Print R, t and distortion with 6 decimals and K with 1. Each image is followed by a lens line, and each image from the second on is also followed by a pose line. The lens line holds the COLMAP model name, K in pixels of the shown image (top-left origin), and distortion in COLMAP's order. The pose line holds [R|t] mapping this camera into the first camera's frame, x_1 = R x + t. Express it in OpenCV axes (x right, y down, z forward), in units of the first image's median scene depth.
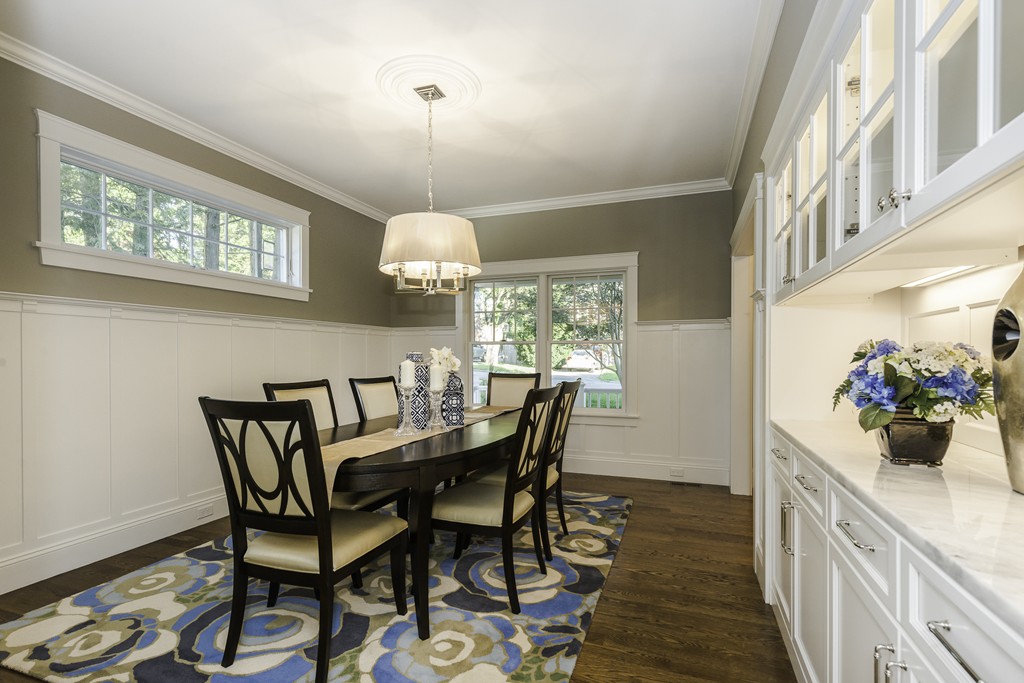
lens RADIAL K [[483.4, 0, 511.7], [0, 483.4, 351.7], [0, 0, 1]] dist [0.012266, -0.000715]
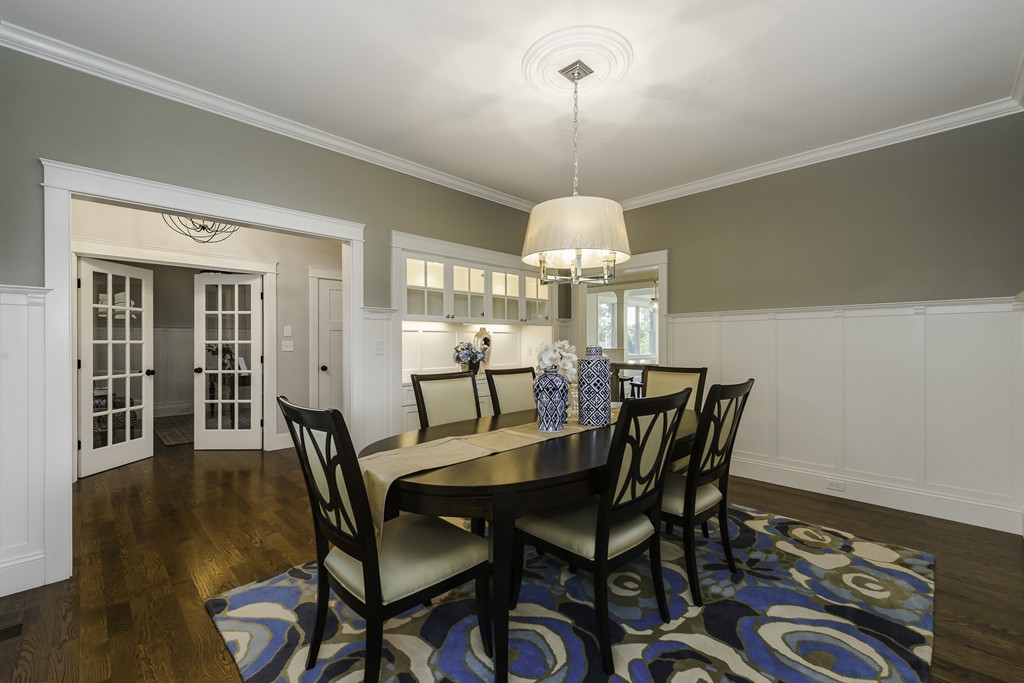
lens RADIAL K [[483.4, 0, 511.7], [0, 483.4, 351.7], [0, 0, 1]] dist [0.012266, -0.000715]
pose [[-0.912316, -0.002301, 0.409480, -0.582761], [0.001974, 0.999948, 0.010017, 0.006601], [-0.409481, 0.009947, -0.912264, 2.558837]]
